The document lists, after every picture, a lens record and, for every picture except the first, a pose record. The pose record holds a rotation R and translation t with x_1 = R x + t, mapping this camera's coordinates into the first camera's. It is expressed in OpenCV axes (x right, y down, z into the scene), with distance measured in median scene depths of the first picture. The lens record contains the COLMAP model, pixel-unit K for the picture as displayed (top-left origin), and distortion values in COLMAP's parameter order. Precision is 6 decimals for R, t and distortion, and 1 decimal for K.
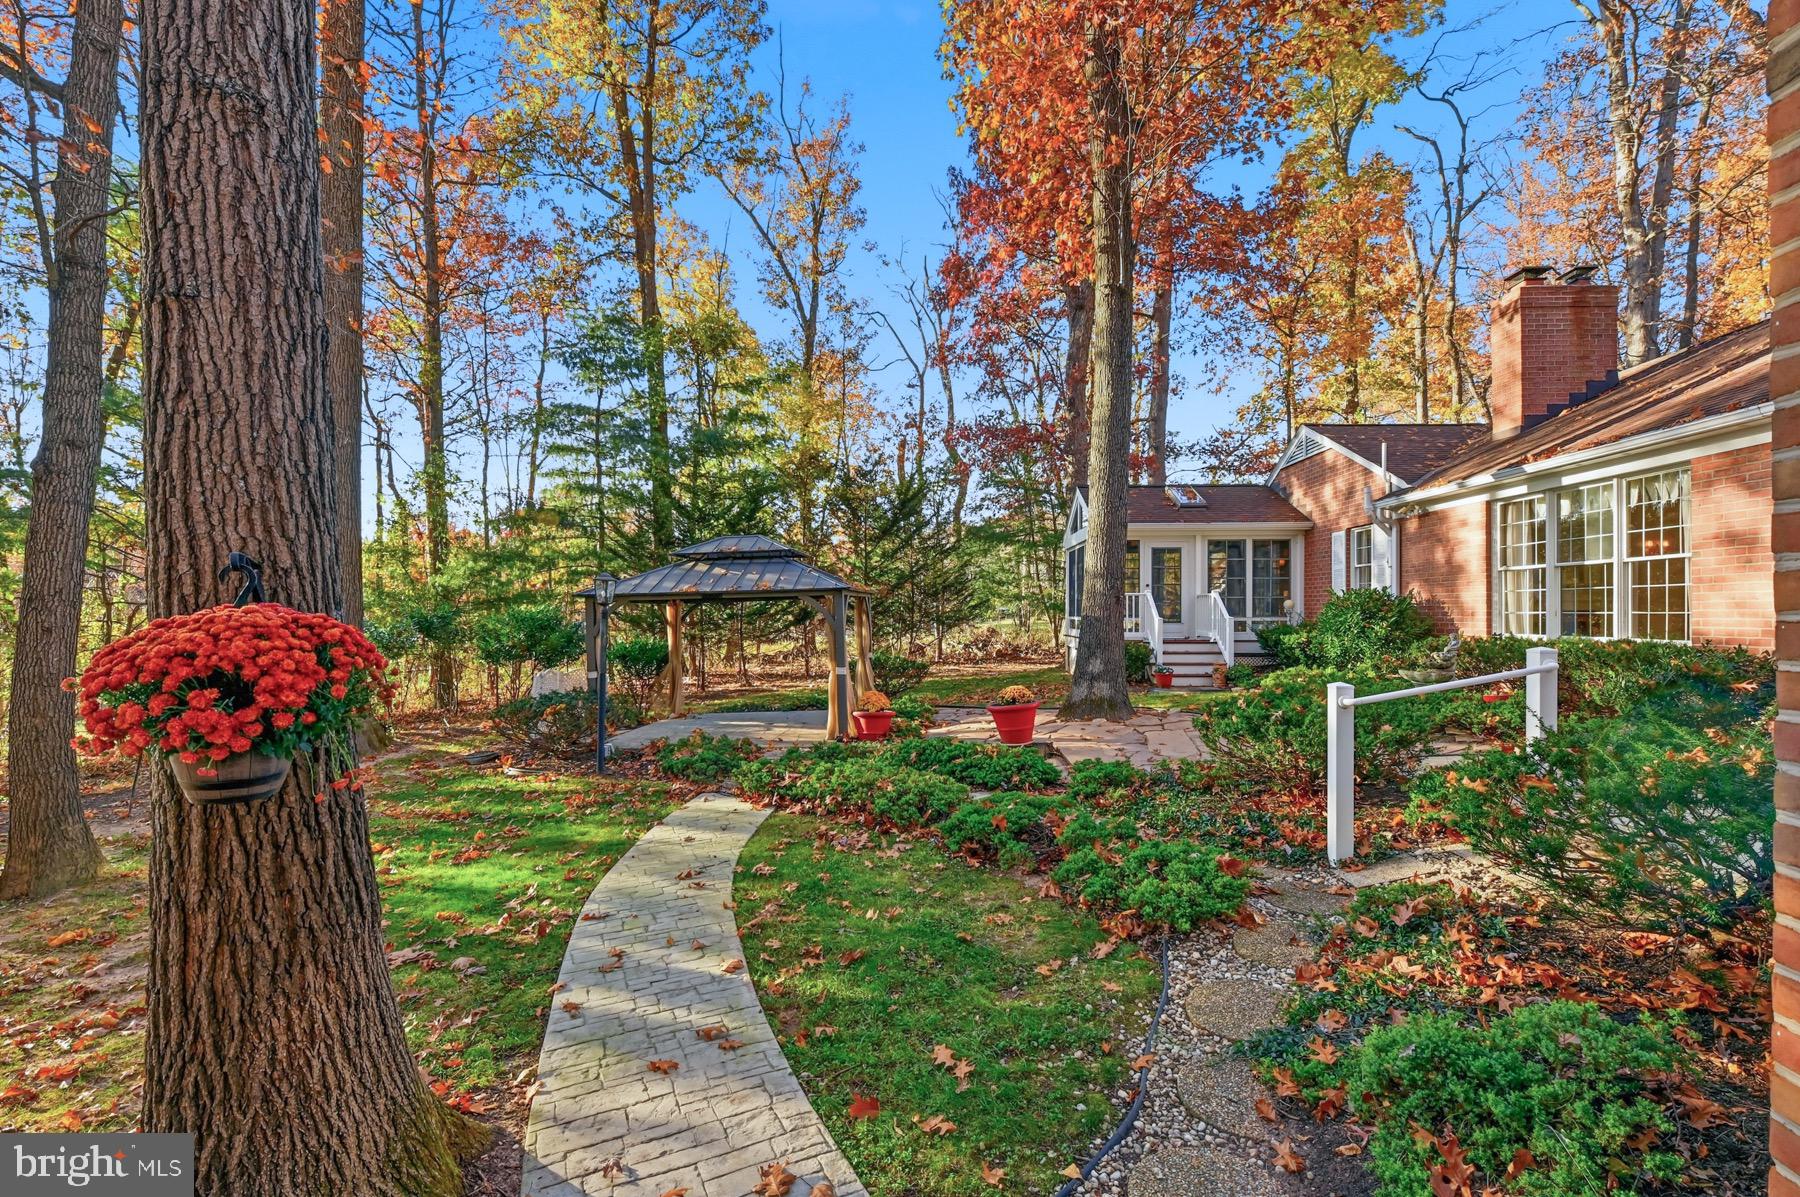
lens RADIAL K [[794.1, 0, 903.0], [0, 794.1, 606.3], [0, 0, 1]] dist [-0.022832, -0.000127]
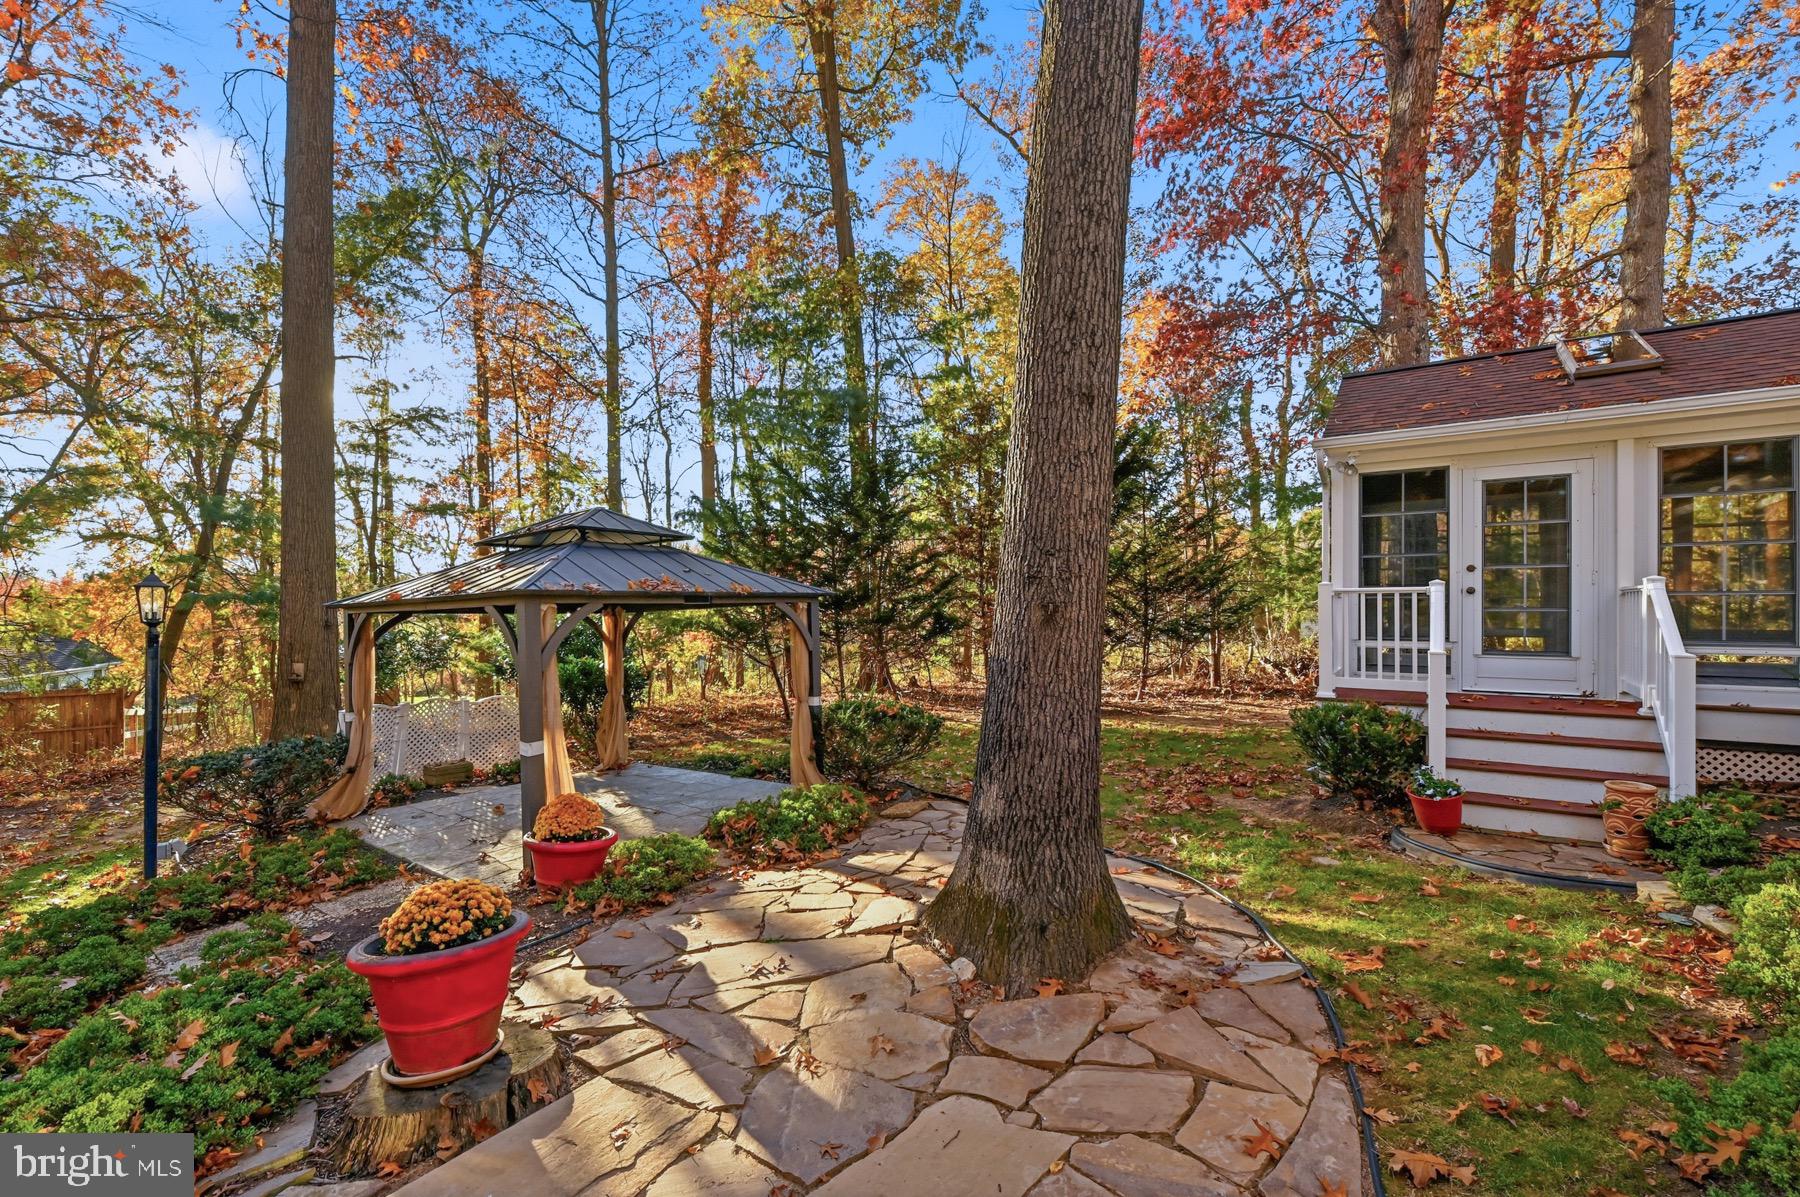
lens RADIAL K [[794.1, 0, 903.0], [0, 794.1, 606.3], [0, 0, 1]] dist [-0.022832, -0.000127]
pose [[0.840881, 0.002296, -0.541216, 0.288288], [0.004116, 0.999935, 0.010637, -0.013353], [0.541205, -0.011172, 0.840817, 0.477443]]
